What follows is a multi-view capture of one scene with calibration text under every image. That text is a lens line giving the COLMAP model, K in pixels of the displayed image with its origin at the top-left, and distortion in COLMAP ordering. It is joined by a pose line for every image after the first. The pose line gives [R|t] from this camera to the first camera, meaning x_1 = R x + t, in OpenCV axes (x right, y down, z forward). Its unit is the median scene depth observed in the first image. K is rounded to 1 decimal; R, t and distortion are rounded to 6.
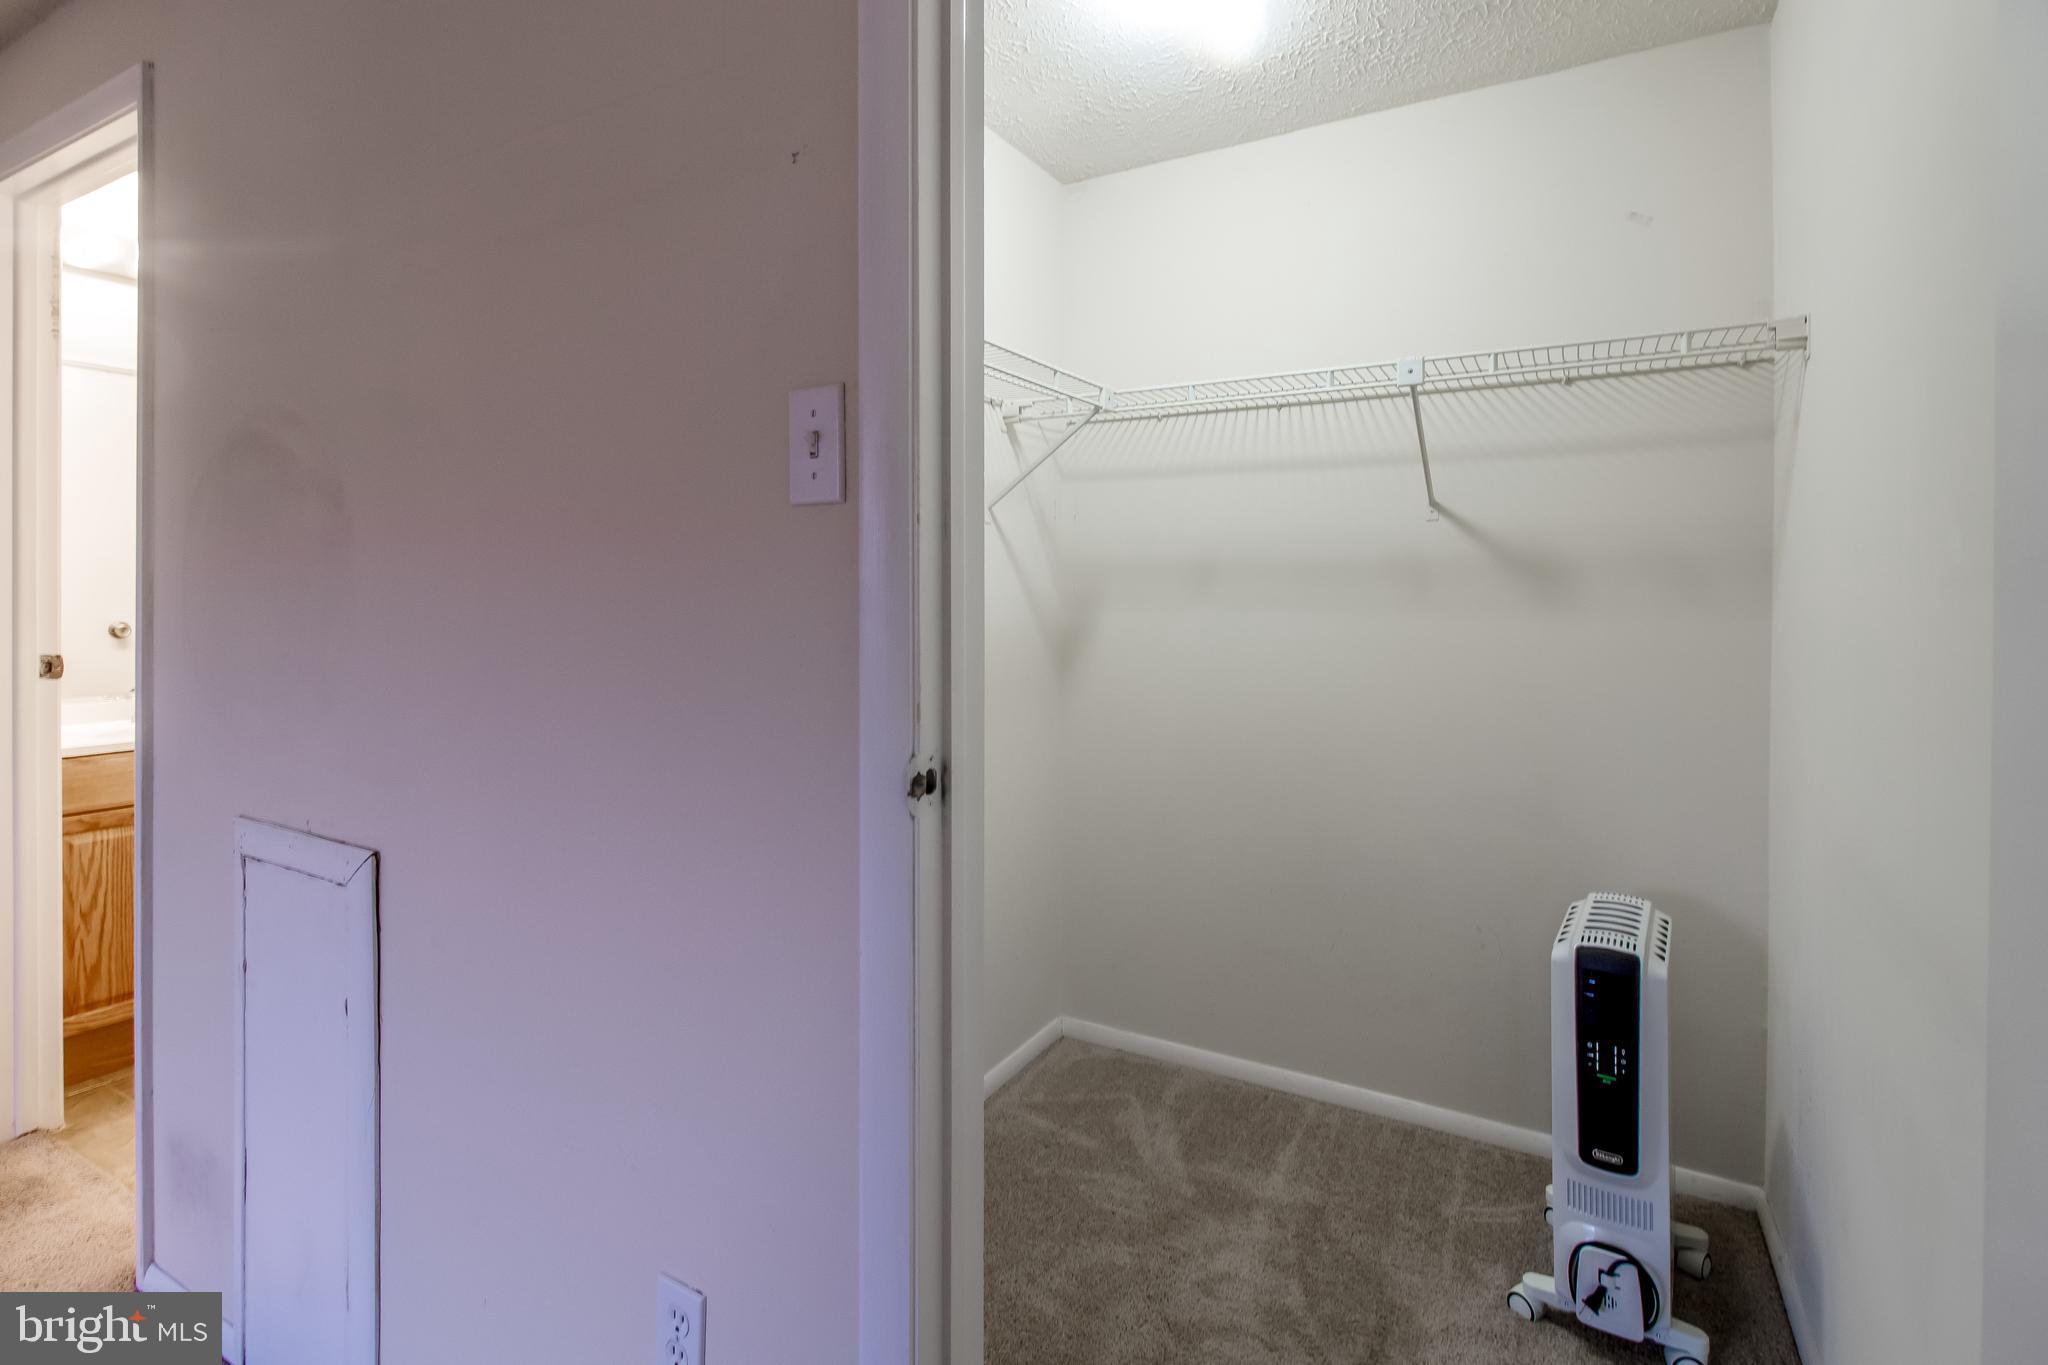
lens RADIAL K [[967.3, 0, 1028.0], [0, 967.3, 594.4], [0, 0, 1]] dist [0.000584, -0.000199]
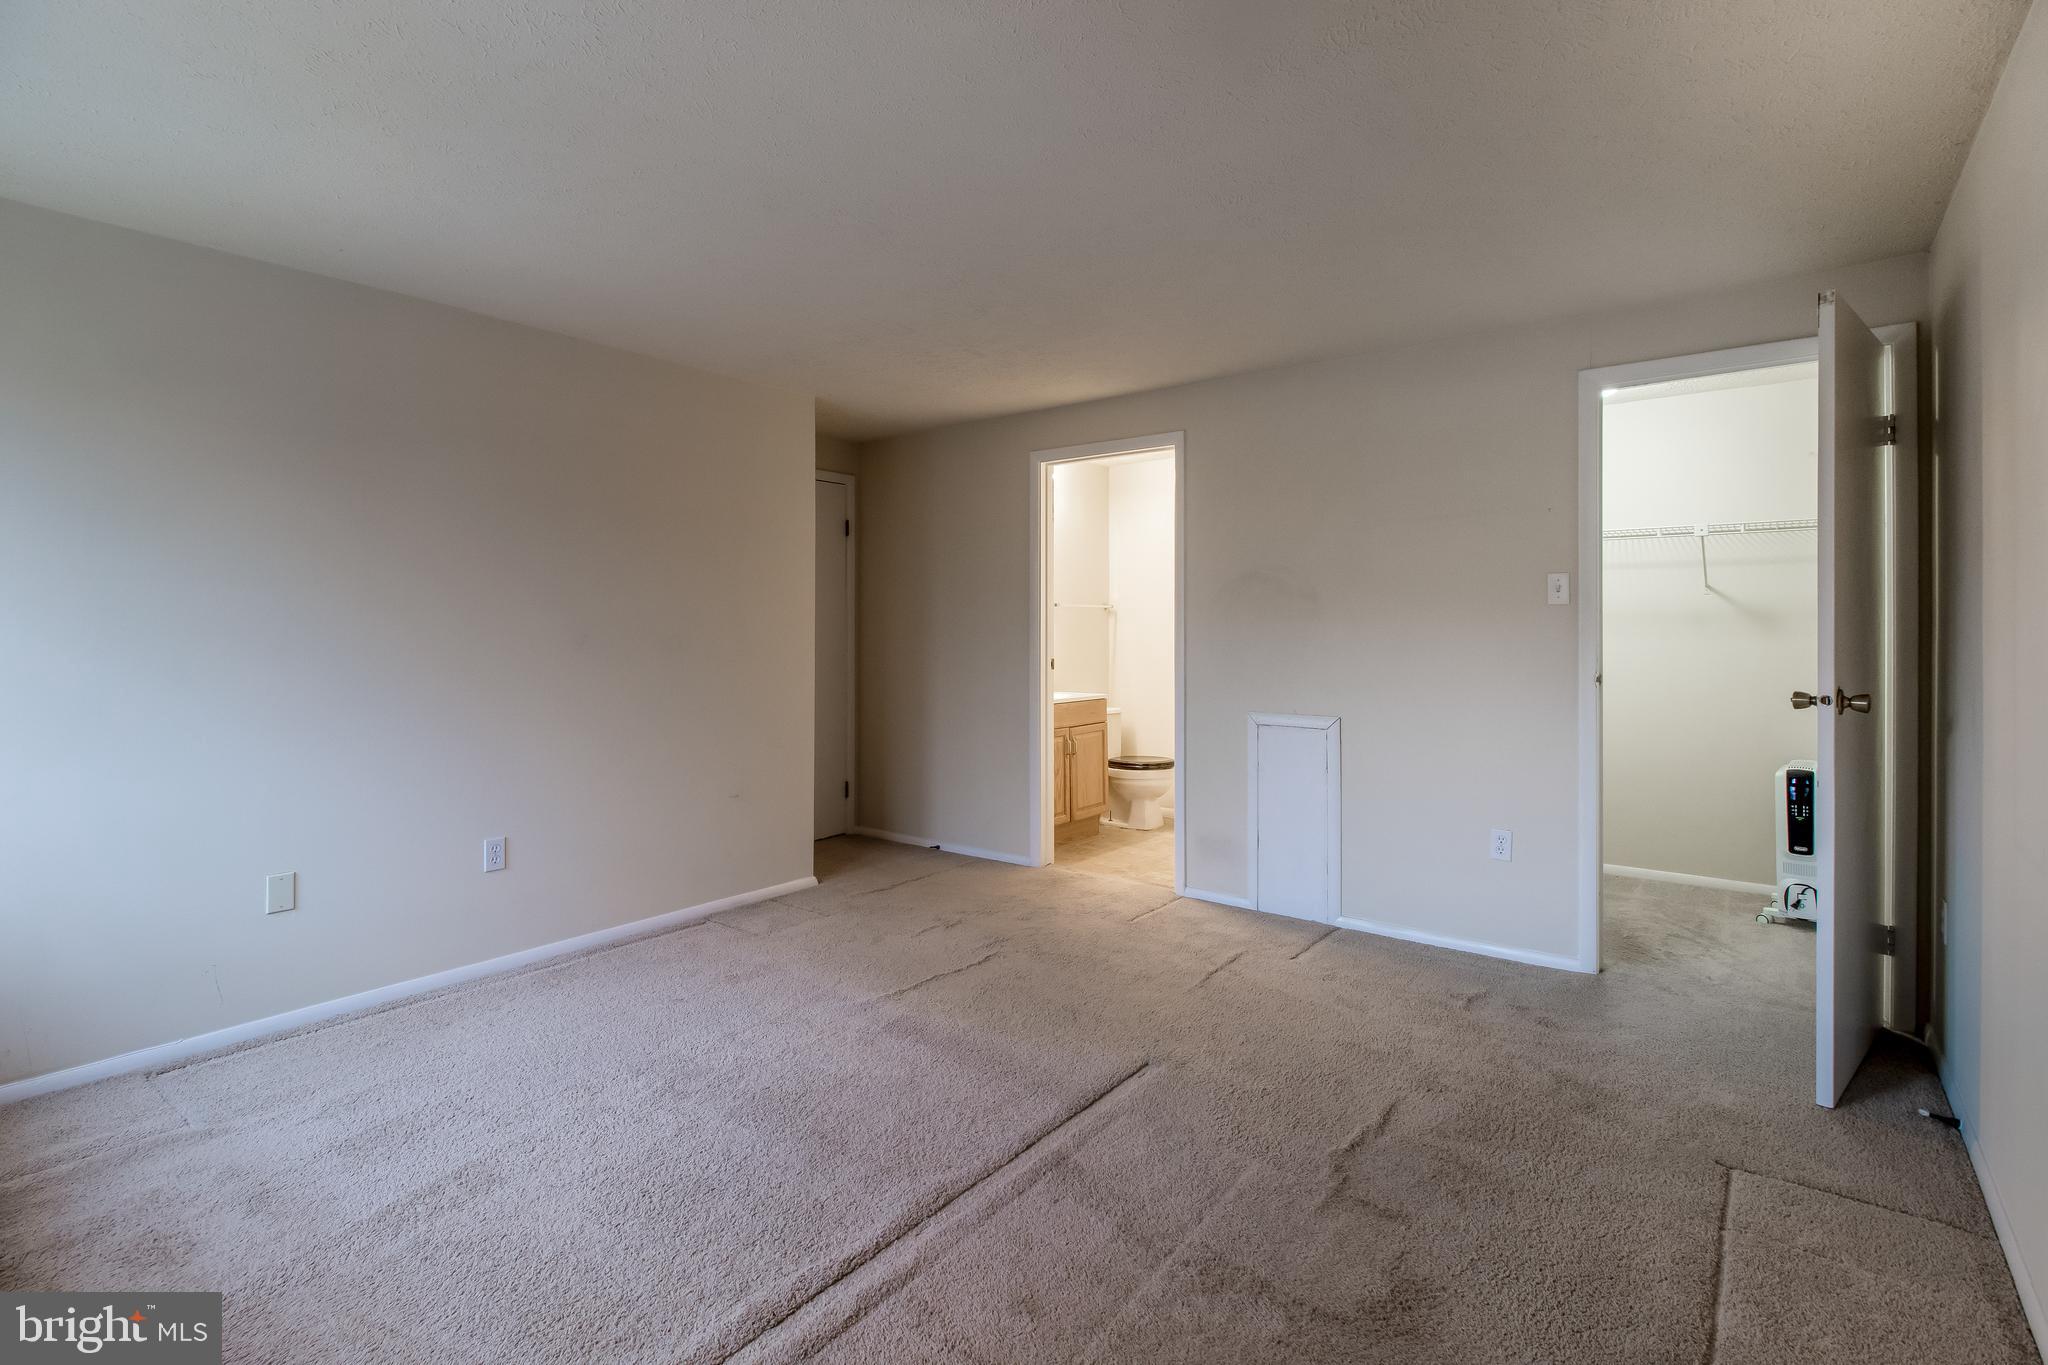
lens RADIAL K [[951.7, 0, 1025.0], [0, 951.7, 629.1], [0, 0, 1]] dist [-0.000546, -0.000497]
pose [[0.988914, -0.004909, -0.148406, -1.013958], [0.004072, 0.999974, -0.005940, 0.006869], [0.148432, 0.005270, 0.988909, -1.726367]]
